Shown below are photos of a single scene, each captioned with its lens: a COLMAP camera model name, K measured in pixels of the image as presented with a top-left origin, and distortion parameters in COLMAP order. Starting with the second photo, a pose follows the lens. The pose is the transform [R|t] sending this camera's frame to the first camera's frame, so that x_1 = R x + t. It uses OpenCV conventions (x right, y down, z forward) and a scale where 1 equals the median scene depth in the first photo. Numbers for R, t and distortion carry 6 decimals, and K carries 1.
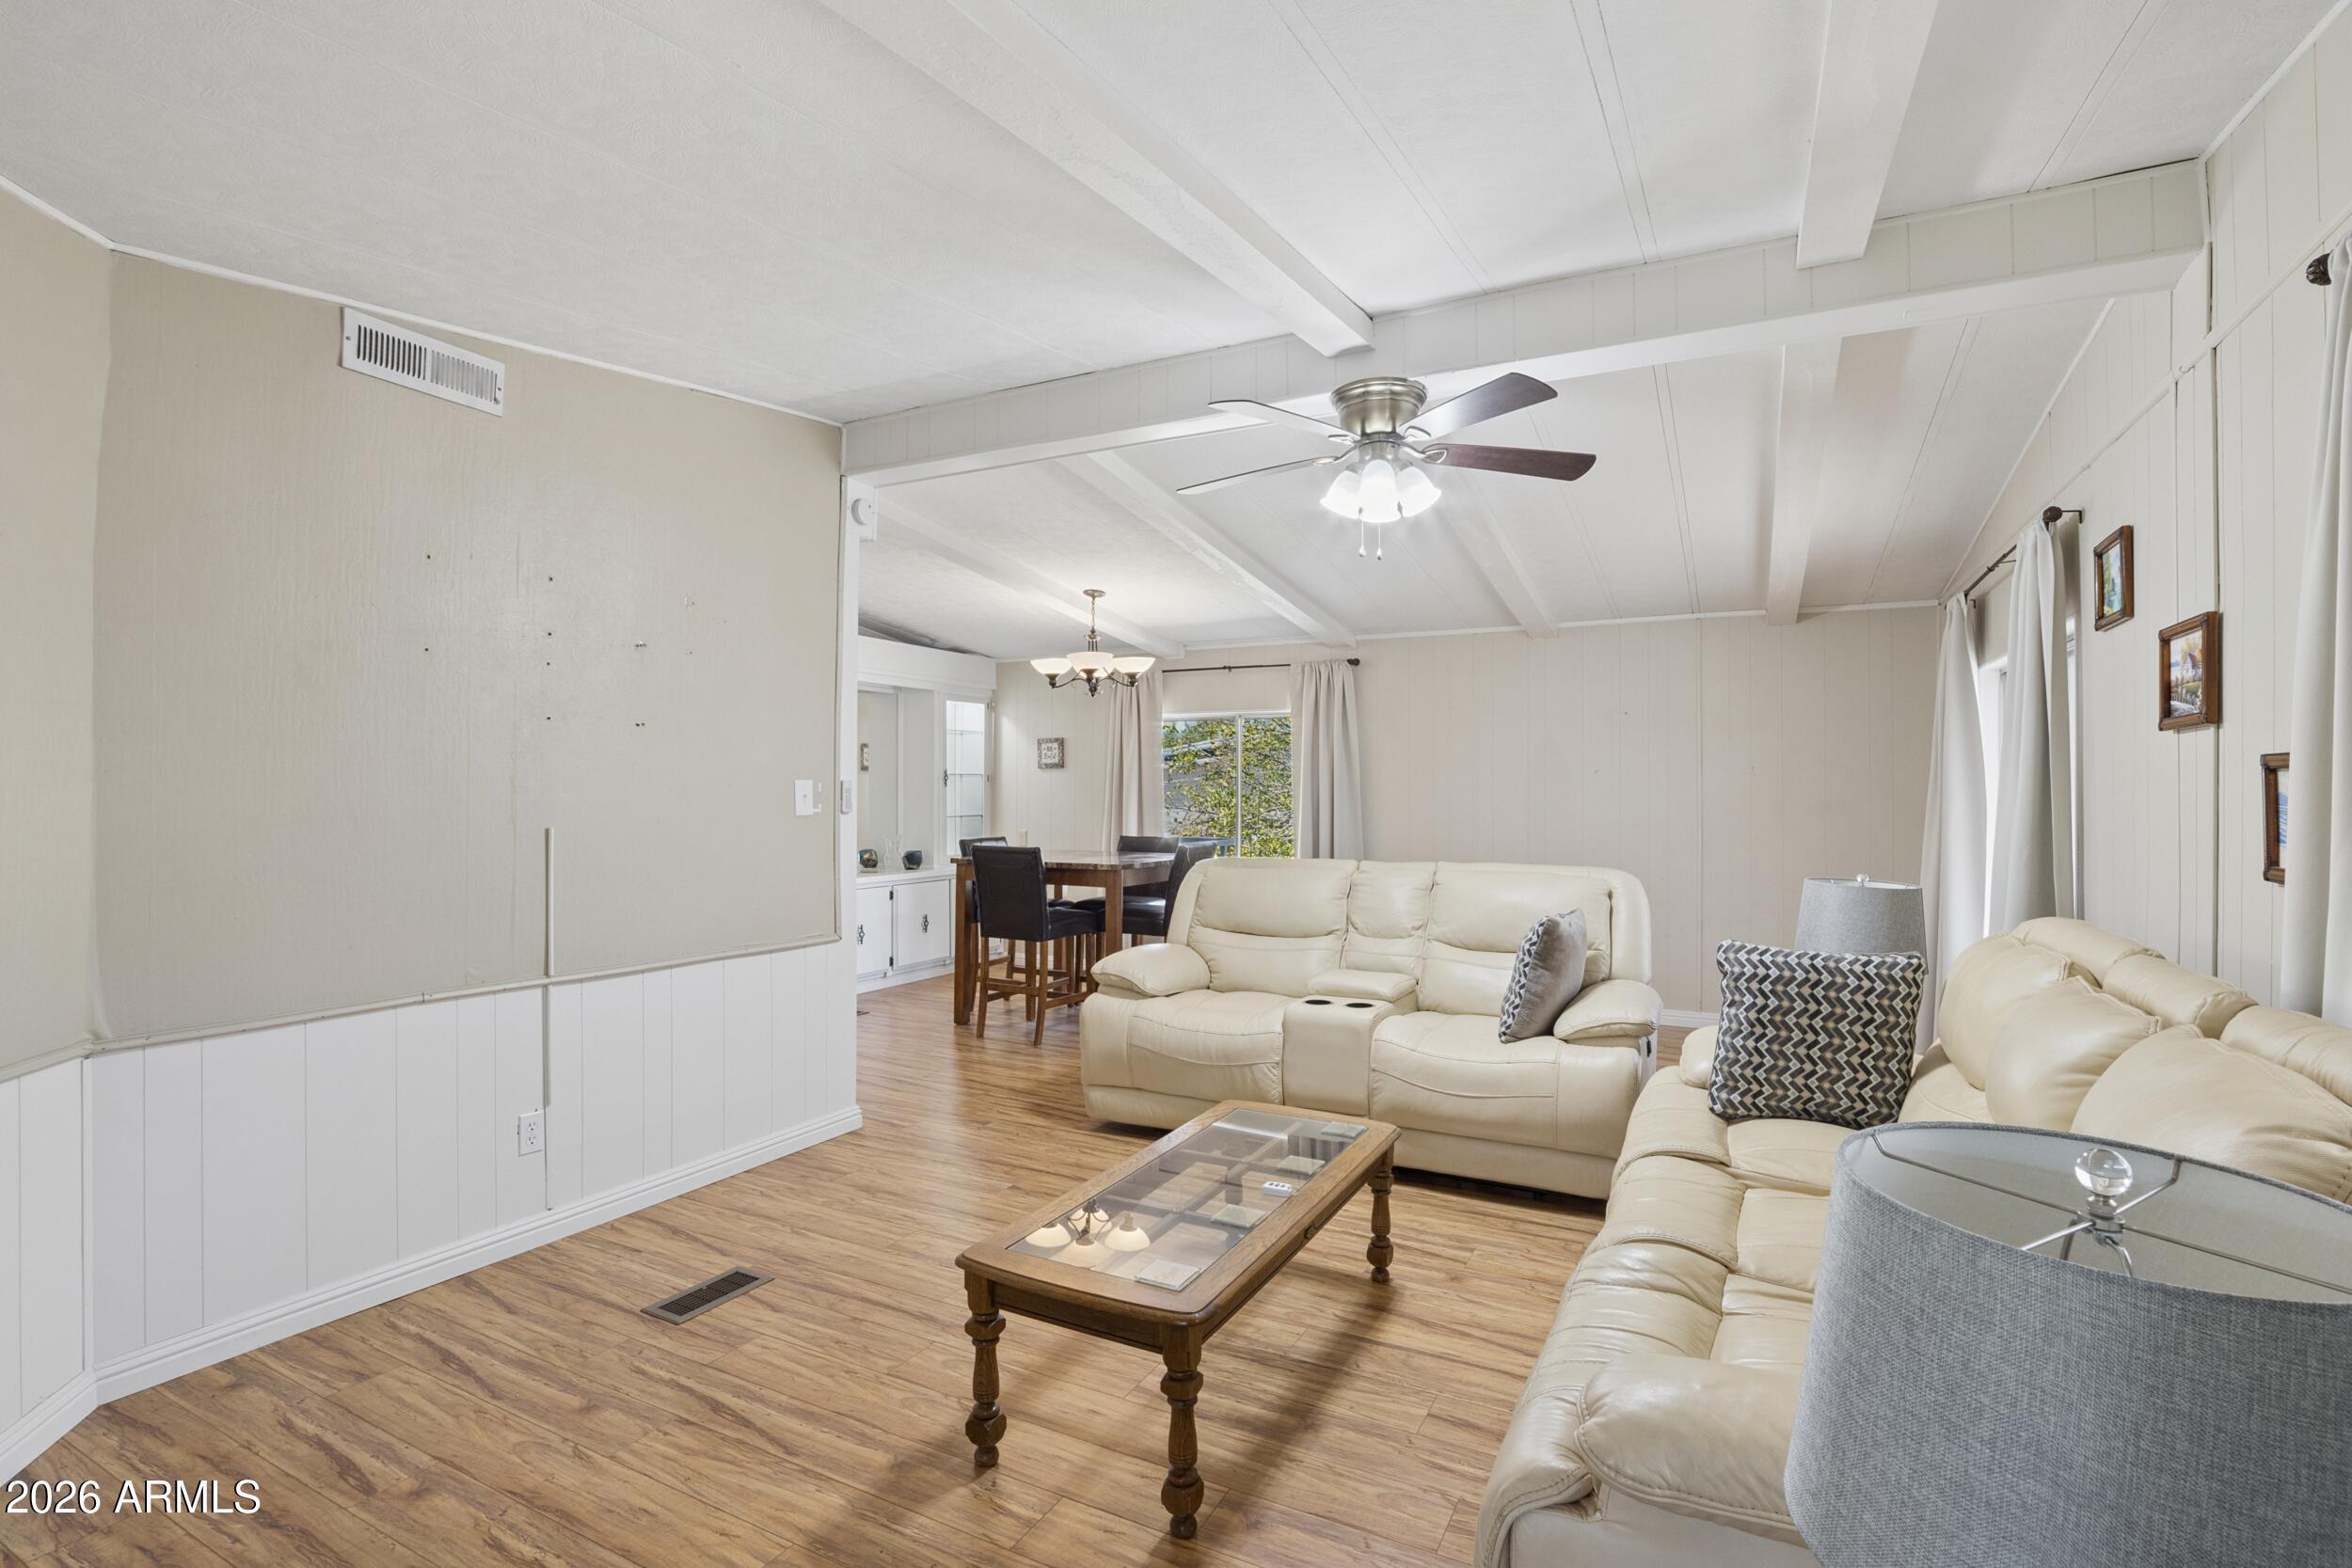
lens RADIAL K [[1094.2, 0, 1176.0], [0, 1094.2, 784.0], [0, 0, 1]] dist [-0.031298, 0.001969]
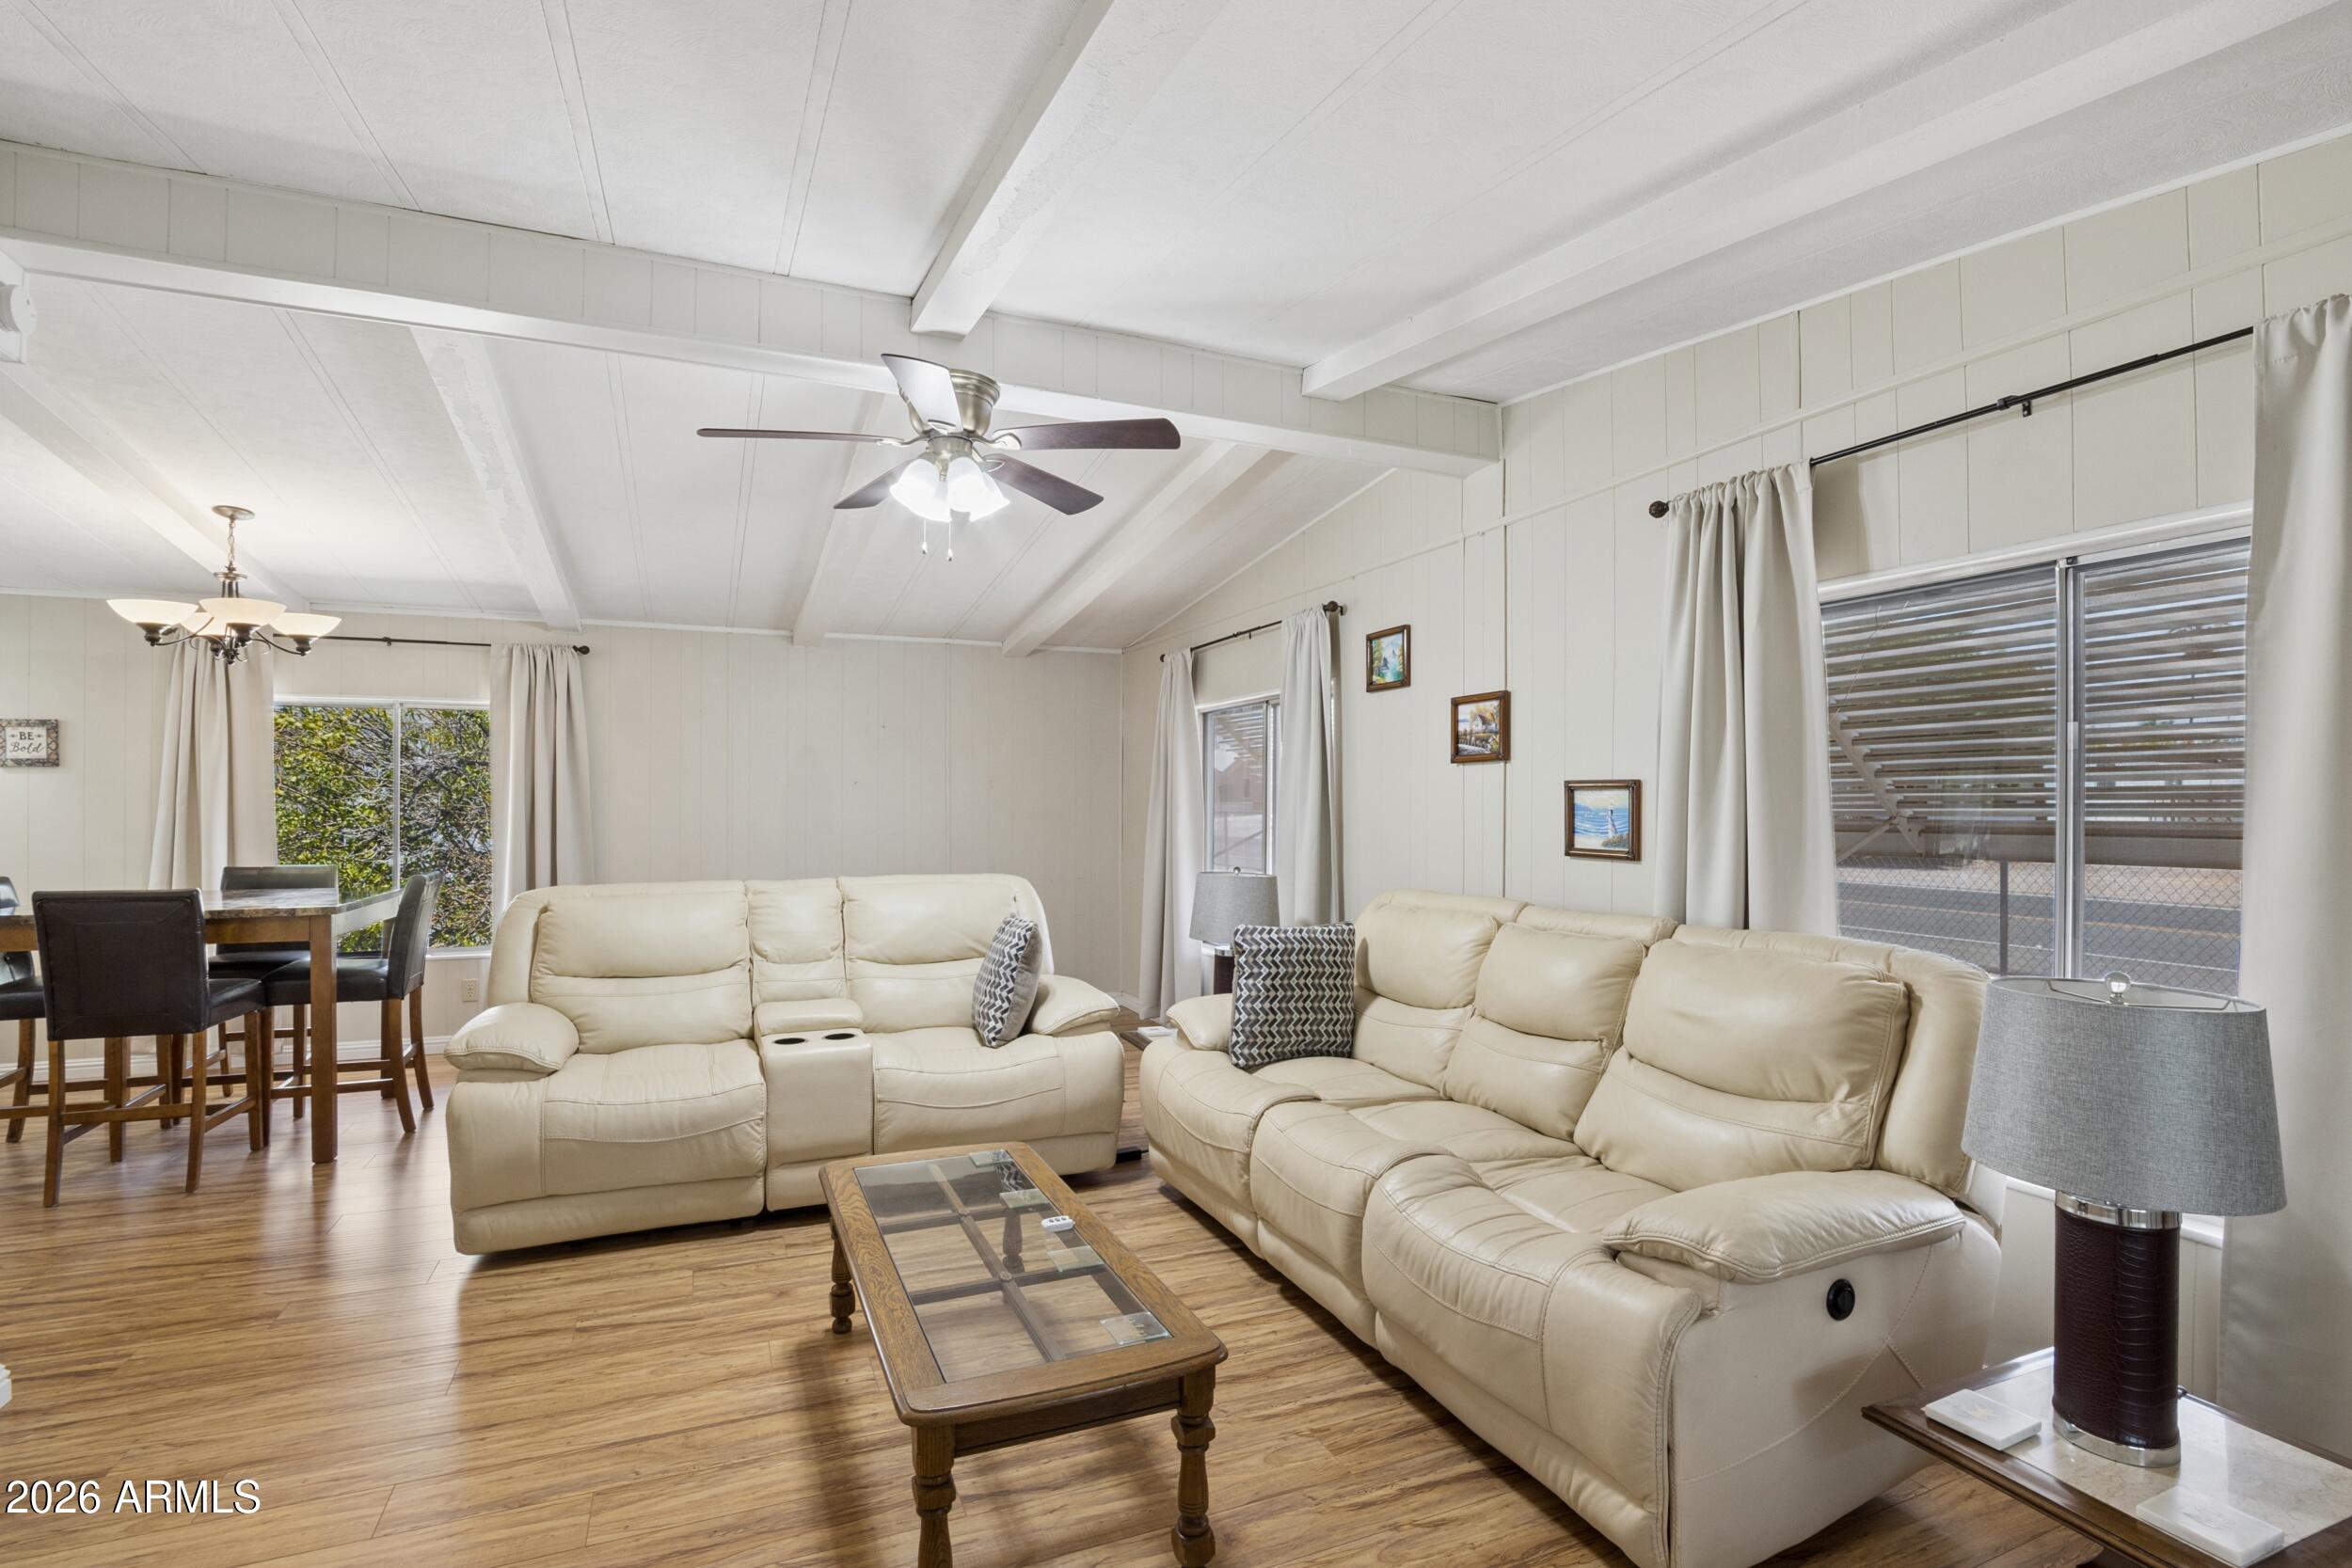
lens RADIAL K [[1094.1, 0, 1175.2], [0, 1094.1, 803.0], [0, 0, 1]] dist [-0.041279, 0.010381]
pose [[0.629292, -0.002007, 0.777166, -0.430370], [-0.004641, 0.999969, 0.006340, -0.000720], [-0.777155, -0.007597, 0.629263, 0.245010]]
